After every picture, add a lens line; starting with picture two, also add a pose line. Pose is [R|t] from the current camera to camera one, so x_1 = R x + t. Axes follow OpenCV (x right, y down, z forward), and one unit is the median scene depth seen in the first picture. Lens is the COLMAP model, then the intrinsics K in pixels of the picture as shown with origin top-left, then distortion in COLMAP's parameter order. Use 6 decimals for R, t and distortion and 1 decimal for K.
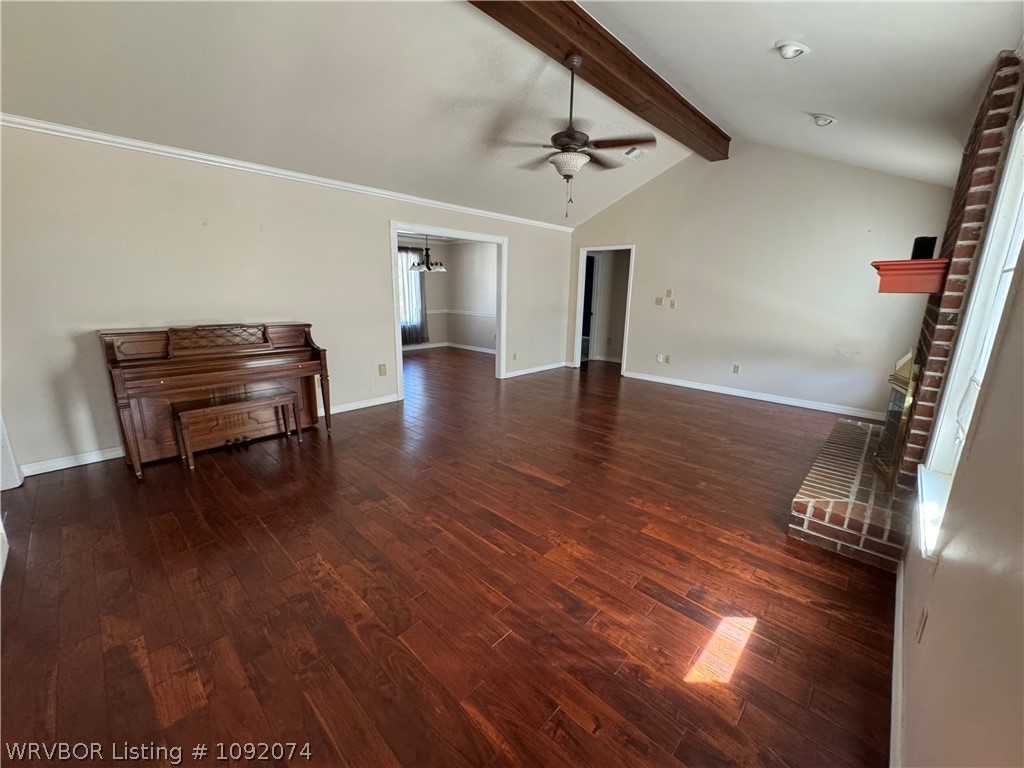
lens RADIAL K [[408.9, 0, 512.0], [0, 408.9, 384.0], [0, 0, 1]] dist [-0.000154, -0.000272]
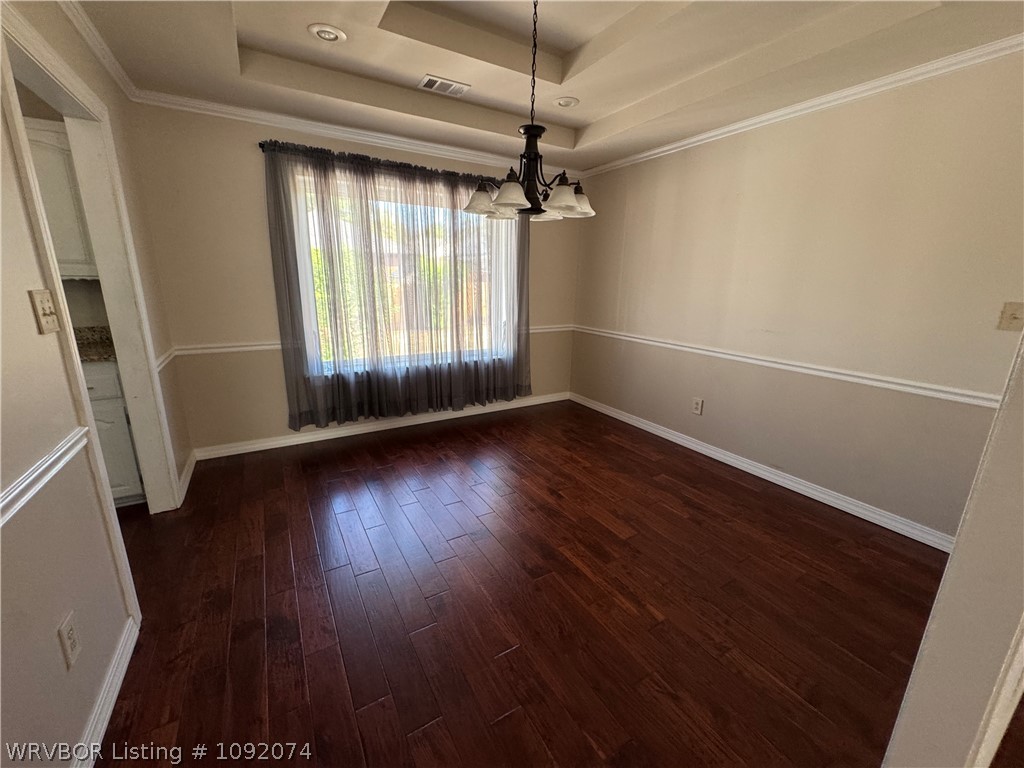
lens RADIAL K [[408.9, 0, 512.0], [0, 408.9, 384.0], [0, 0, 1]] dist [-0.000154, -0.000272]
pose [[0.963182, 0.069577, -0.259690, -0.107379], [-0.065825, 0.997563, 0.023124, -0.127088], [0.260666, -0.005178, 0.965415, 0.565944]]
